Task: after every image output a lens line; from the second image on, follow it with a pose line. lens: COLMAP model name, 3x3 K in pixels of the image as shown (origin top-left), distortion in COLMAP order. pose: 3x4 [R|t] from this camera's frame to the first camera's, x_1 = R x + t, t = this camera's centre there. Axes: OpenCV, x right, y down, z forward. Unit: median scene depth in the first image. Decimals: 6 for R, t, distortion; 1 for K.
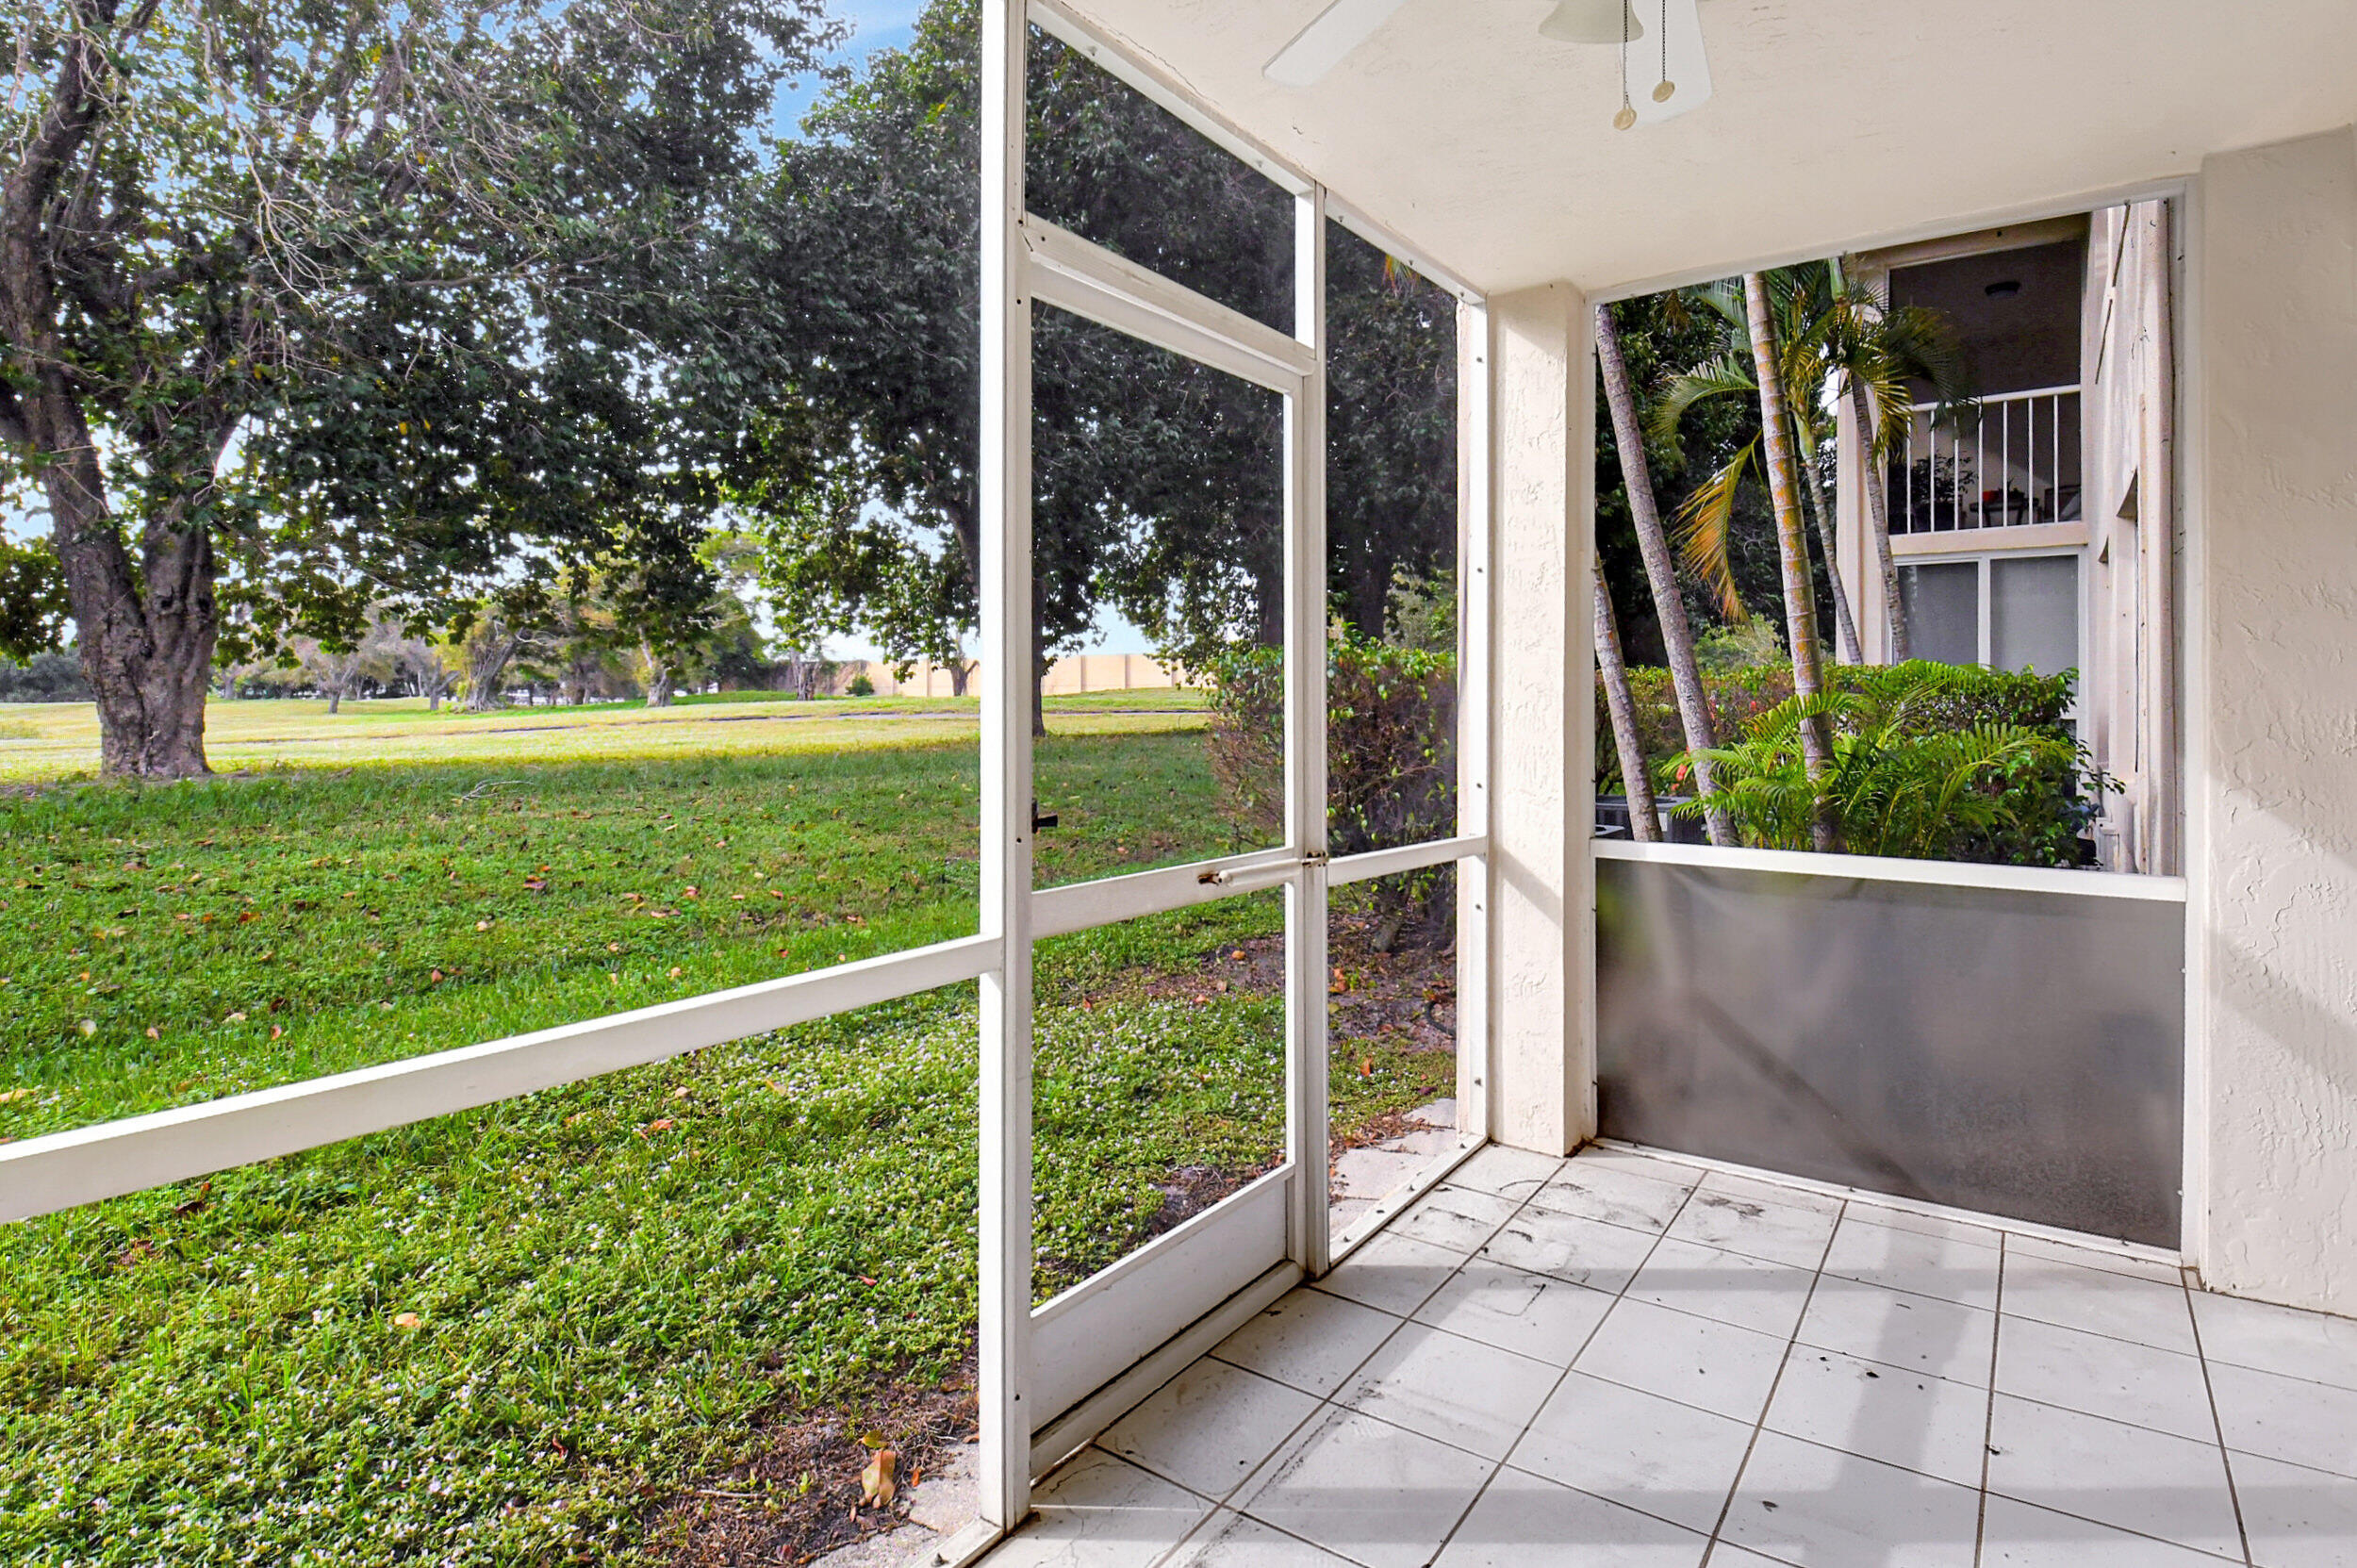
lens RADIAL K [[1158.8, 0, 1178.4], [0, 1158.8, 693.2], [0, 0, 1]] dist [0.014958, -0.022132]
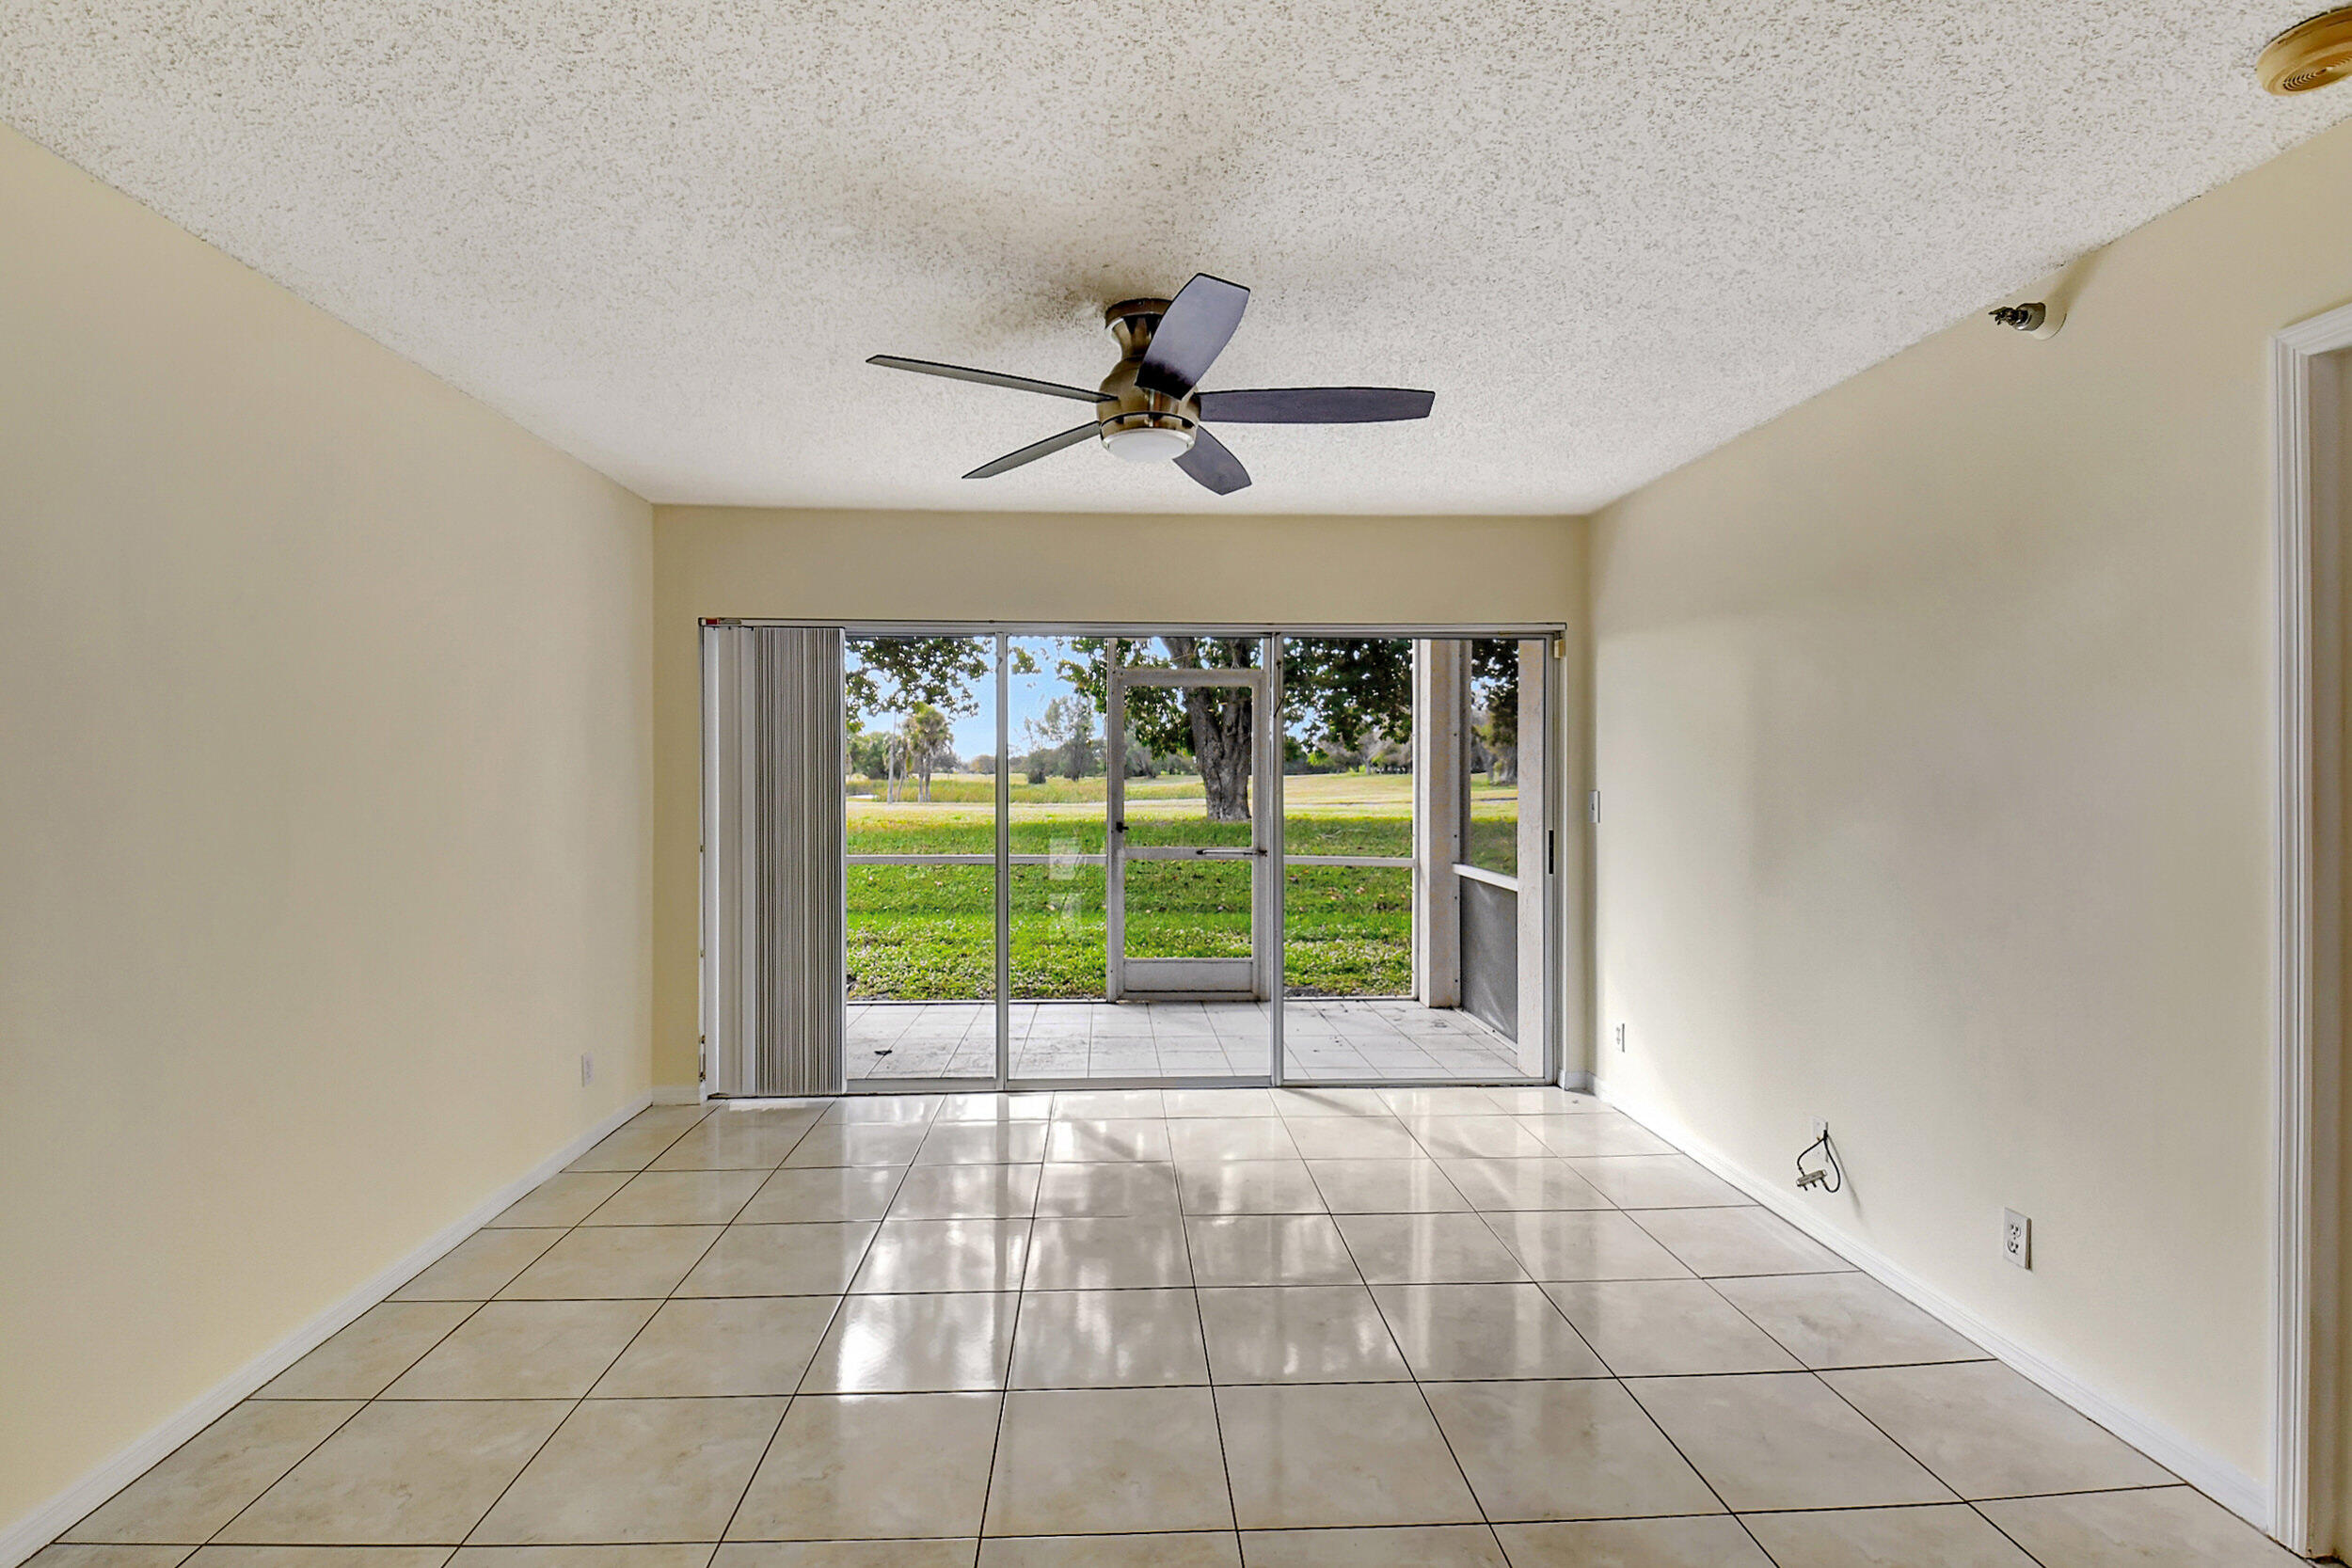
lens RADIAL K [[1080.3, 0, 1177.0], [0, 1080.3, 768.7], [0, 0, 1]] dist [0.012428, -0.015955]
pose [[0.625803, 0.002893, -0.779976, 0.283731], [-0.004816, 0.999988, -0.000155, -0.007873], [0.779967, 0.003853, 0.625809, -0.108612]]
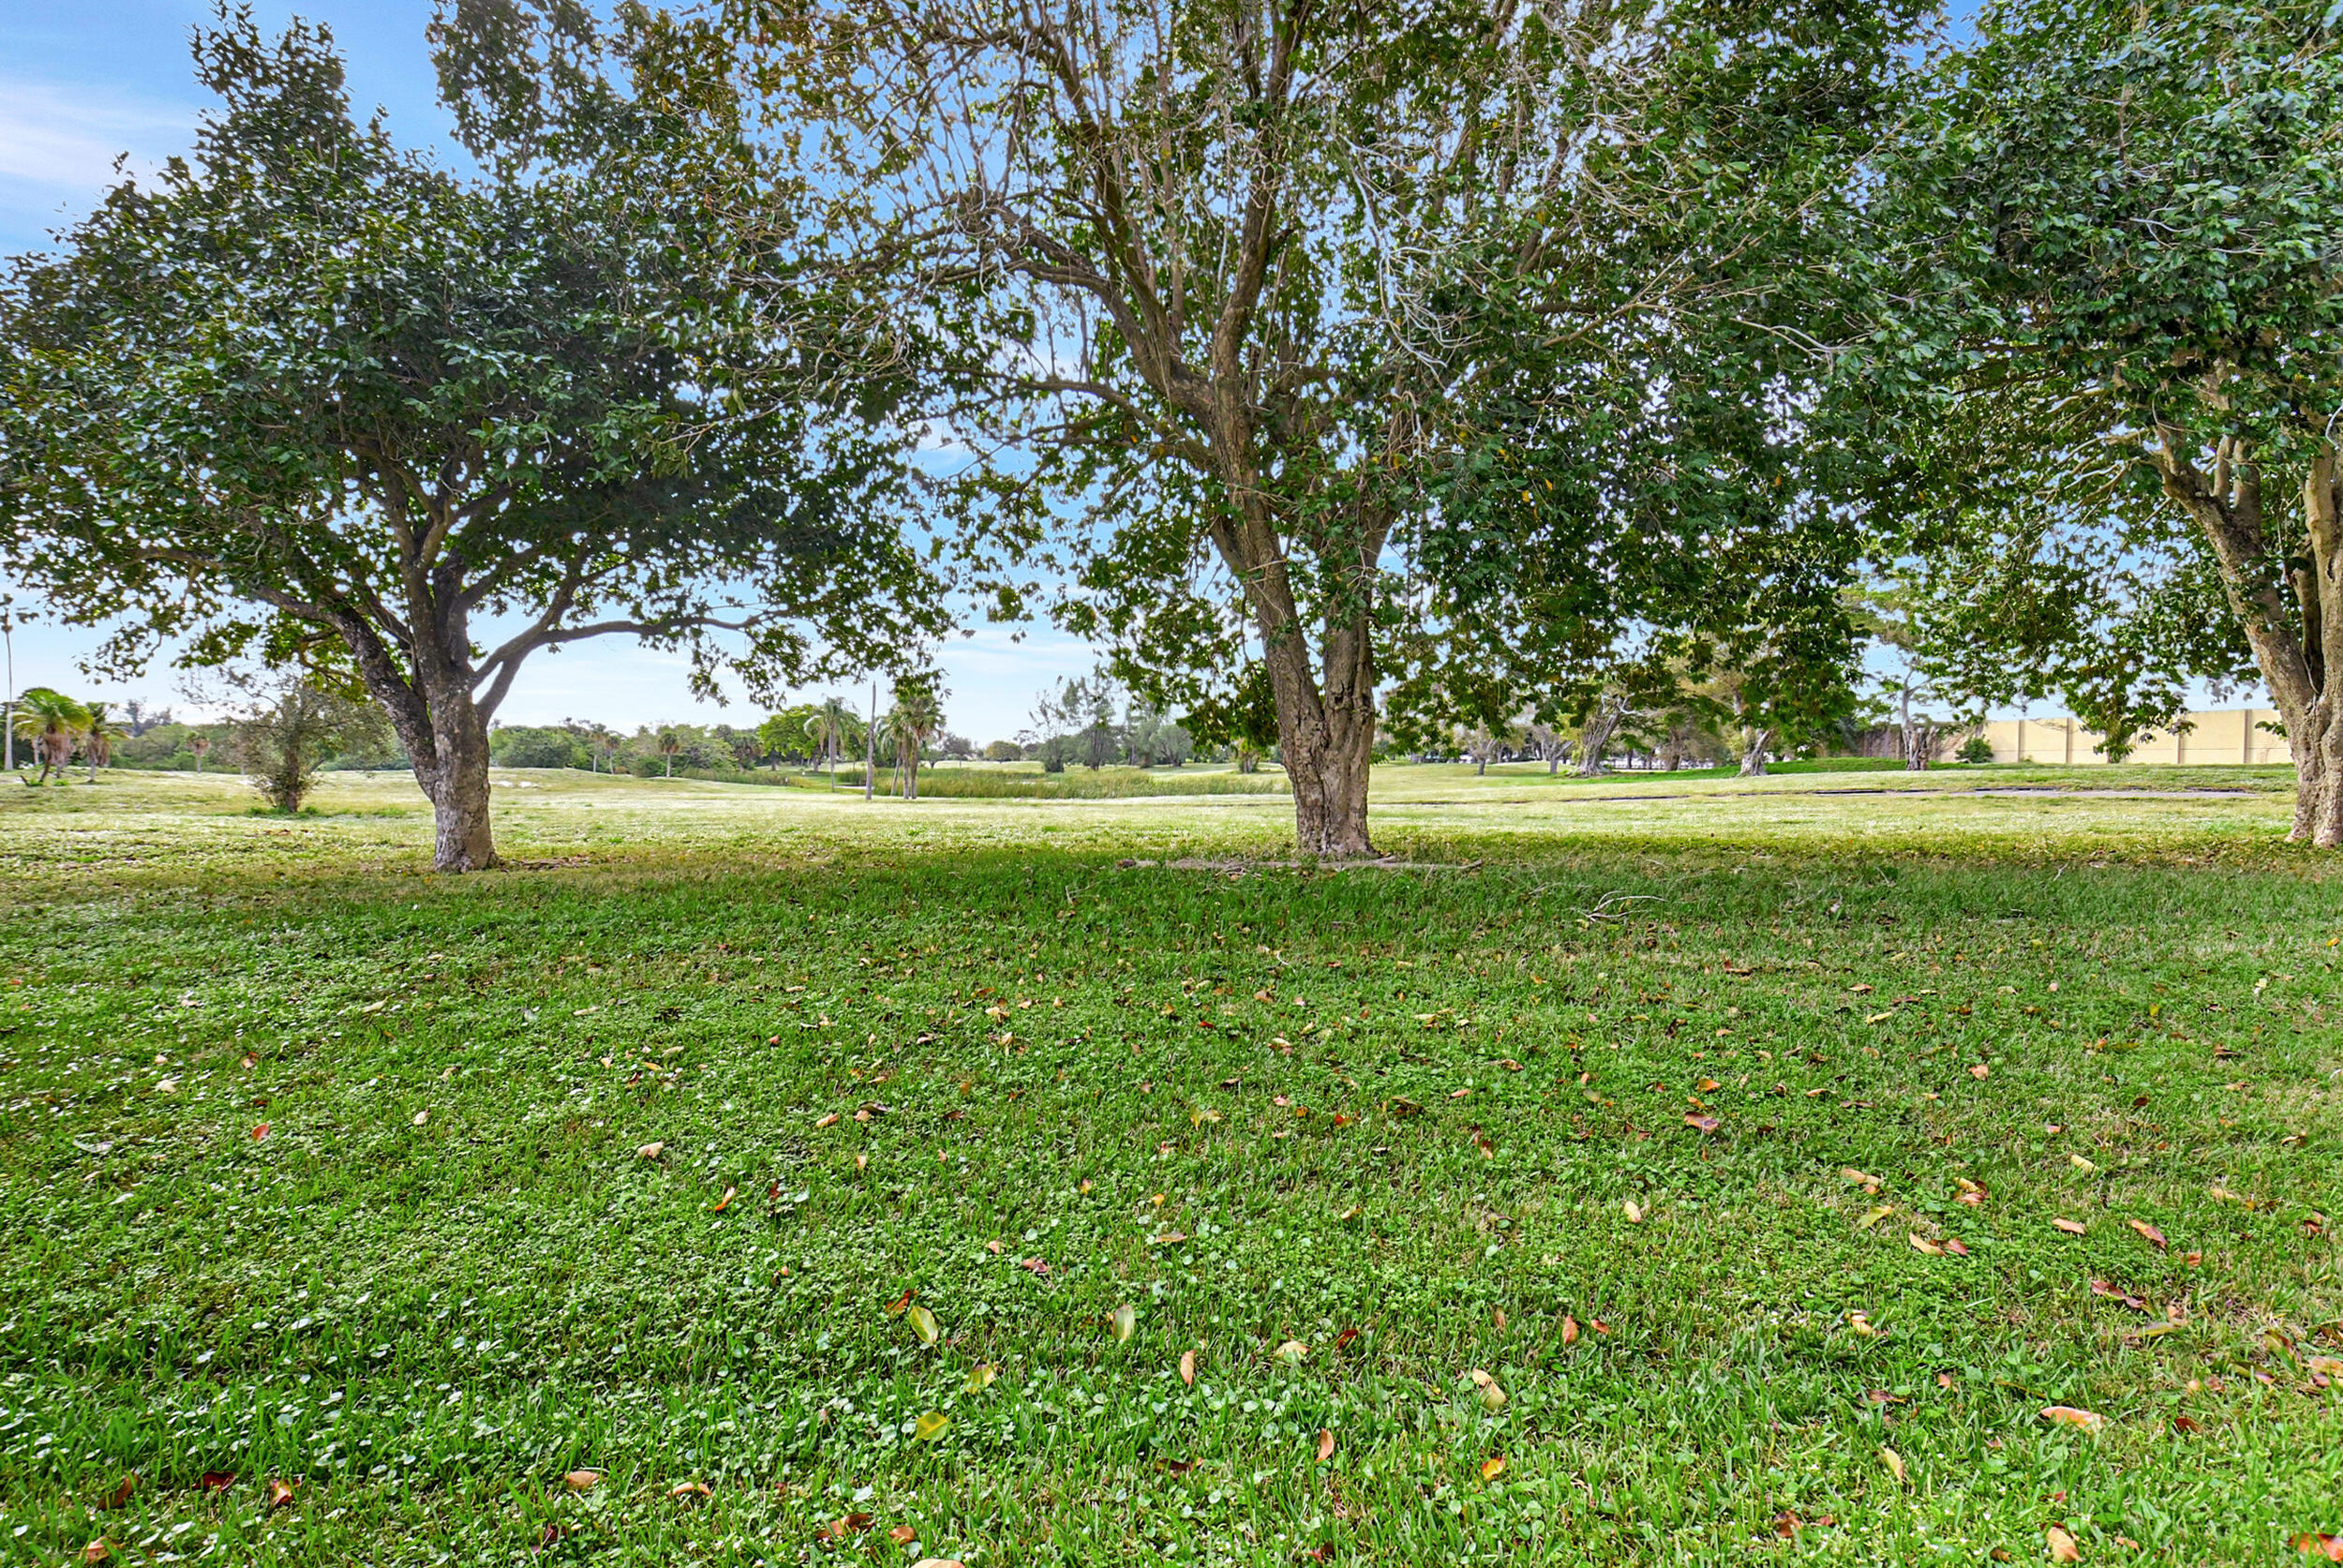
lens RADIAL K [[1048.9, 0, 1171.5], [0, 1048.9, 784.0], [0, 0, 1]] dist [0.019164, -0.019878]
pose [[0.607604, 0.024948, -0.793848, -0.104847], [-0.003792, 0.999586, 0.028511, -0.015526], [0.794231, -0.014313, 0.607447, 0.159654]]
